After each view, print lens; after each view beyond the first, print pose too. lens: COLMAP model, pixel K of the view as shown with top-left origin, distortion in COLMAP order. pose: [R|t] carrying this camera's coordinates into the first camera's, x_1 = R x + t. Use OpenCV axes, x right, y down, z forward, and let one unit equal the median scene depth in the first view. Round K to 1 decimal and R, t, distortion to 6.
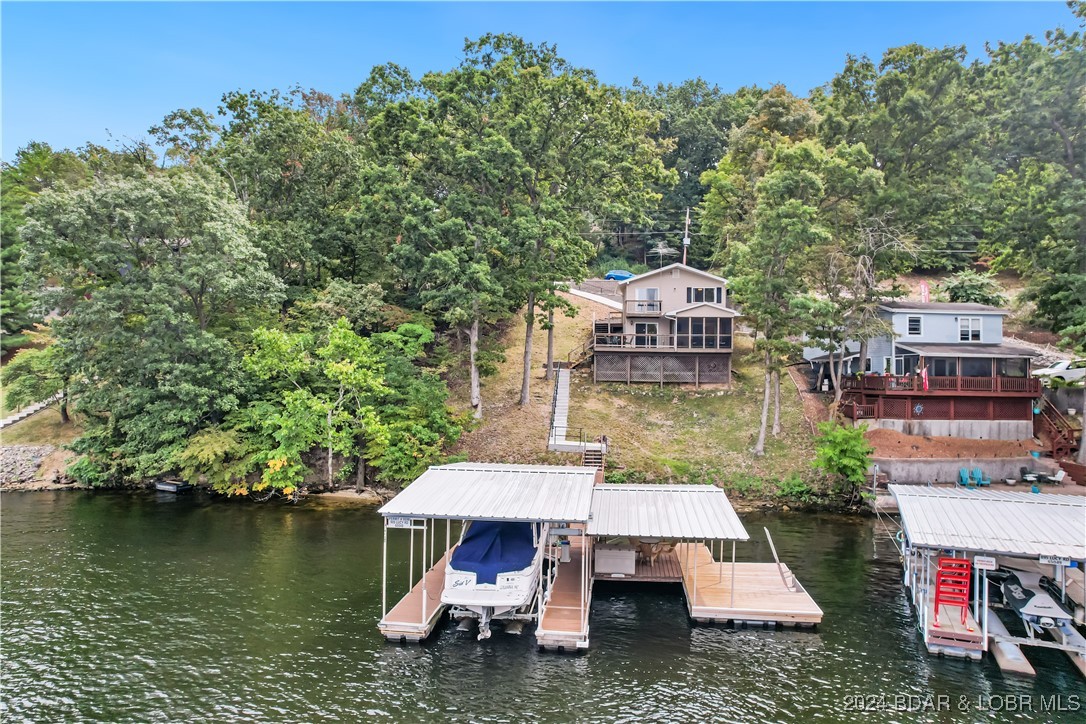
lens RADIAL K [[713.1, 0, 549.1], [0, 713.1, 350.8], [0, 0, 1]] dist [-0.071096, 0.050884]
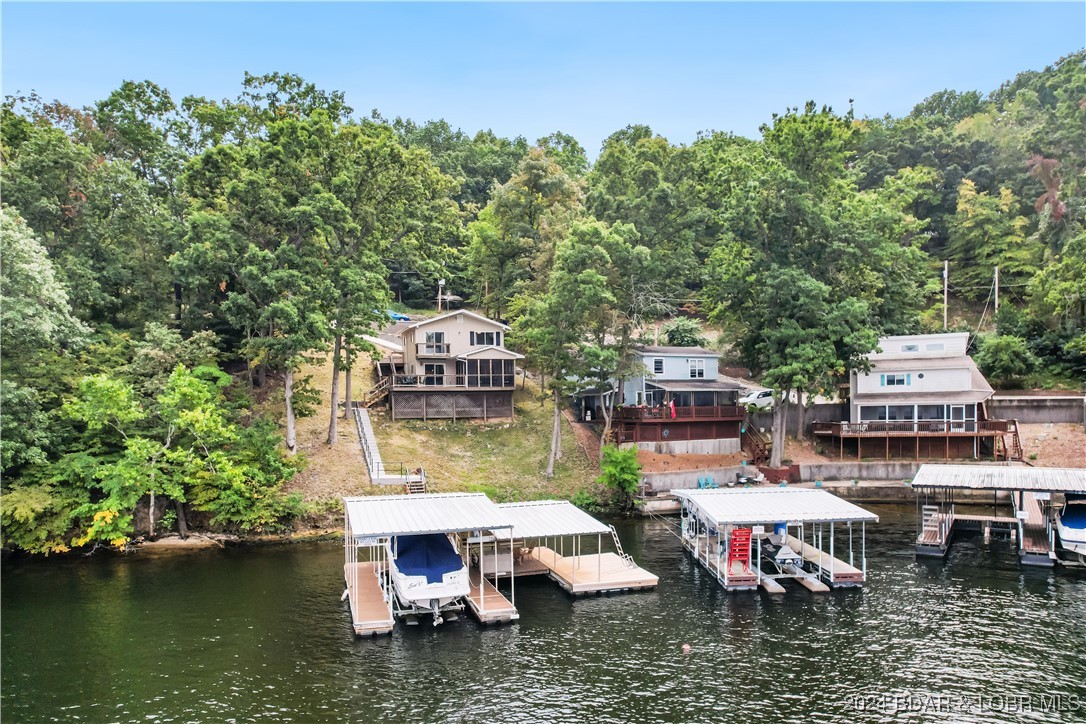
lens RADIAL K [[735.7, 0, 557.0], [0, 735.7, 398.1], [0, 0, 1]] dist [-0.073980, 0.058358]
pose [[0.915713, -0.022509, 0.401201, -0.187010], [0.013085, 0.999571, 0.026215, -0.017415], [-0.401619, -0.018755, 0.915615, -0.135804]]
